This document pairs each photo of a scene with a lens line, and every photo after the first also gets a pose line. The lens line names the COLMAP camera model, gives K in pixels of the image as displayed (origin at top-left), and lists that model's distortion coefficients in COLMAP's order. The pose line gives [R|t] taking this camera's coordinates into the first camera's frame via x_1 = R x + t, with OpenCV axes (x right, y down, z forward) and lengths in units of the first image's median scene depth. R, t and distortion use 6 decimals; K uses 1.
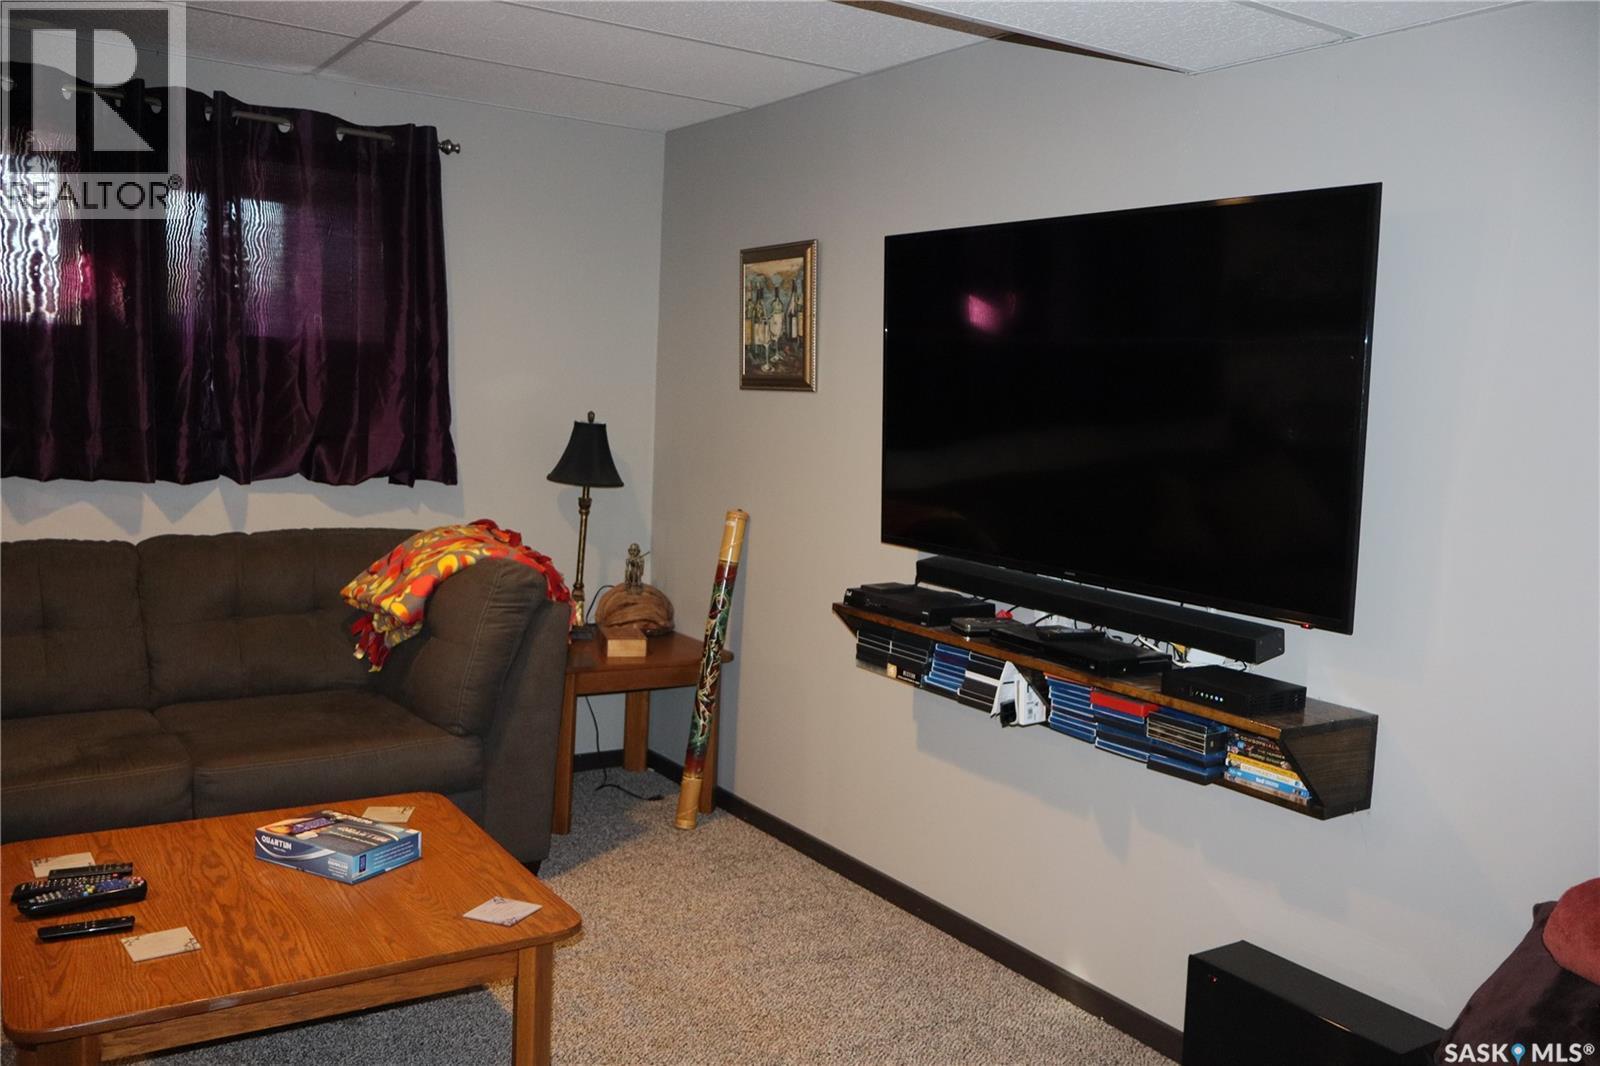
lens RADIAL K [[1331.3, 0, 800.0], [0, 1331.3, 533.0], [0, 0, 1]] dist [-0.006970, 0.008941]
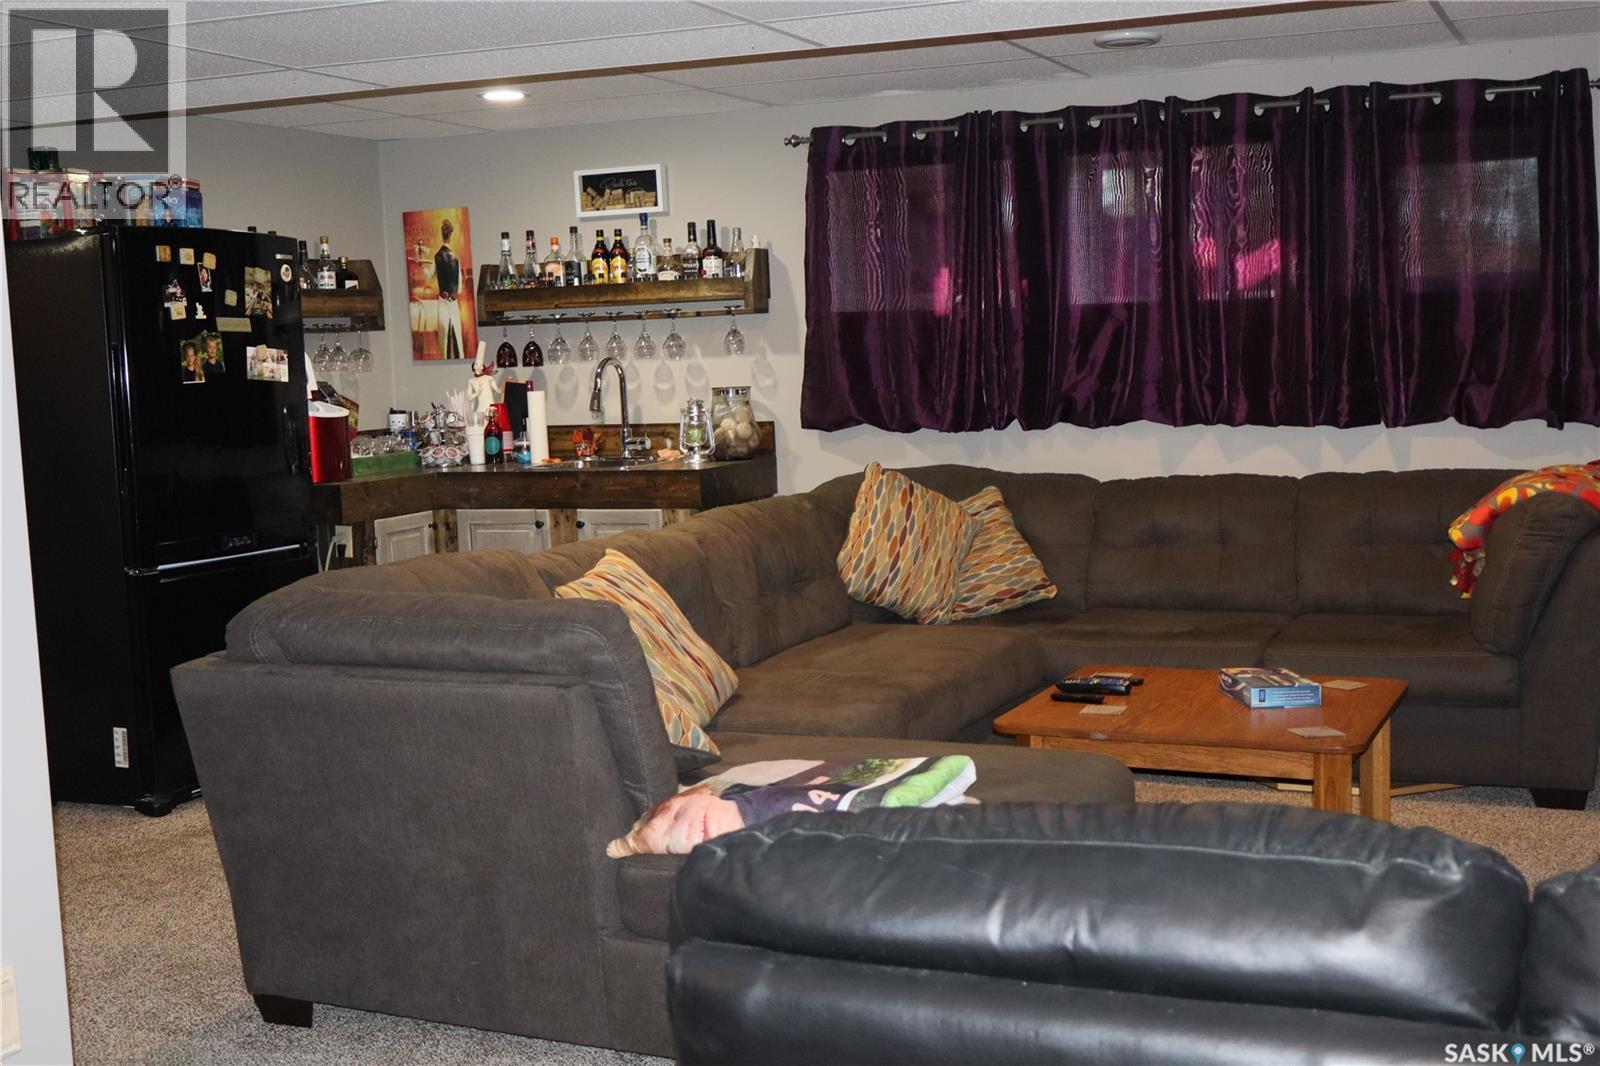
lens RADIAL K [[1806.2, 0, 800.0], [0, 1806.2, 533.0], [0, 0, 1]] dist [-0.021762, -0.007553]
pose [[0.537252, 0.026975, -0.842990, 0.629890], [-0.034135, 0.999365, 0.010224, 0.056449], [0.842731, 0.023283, 0.537831, -0.241206]]
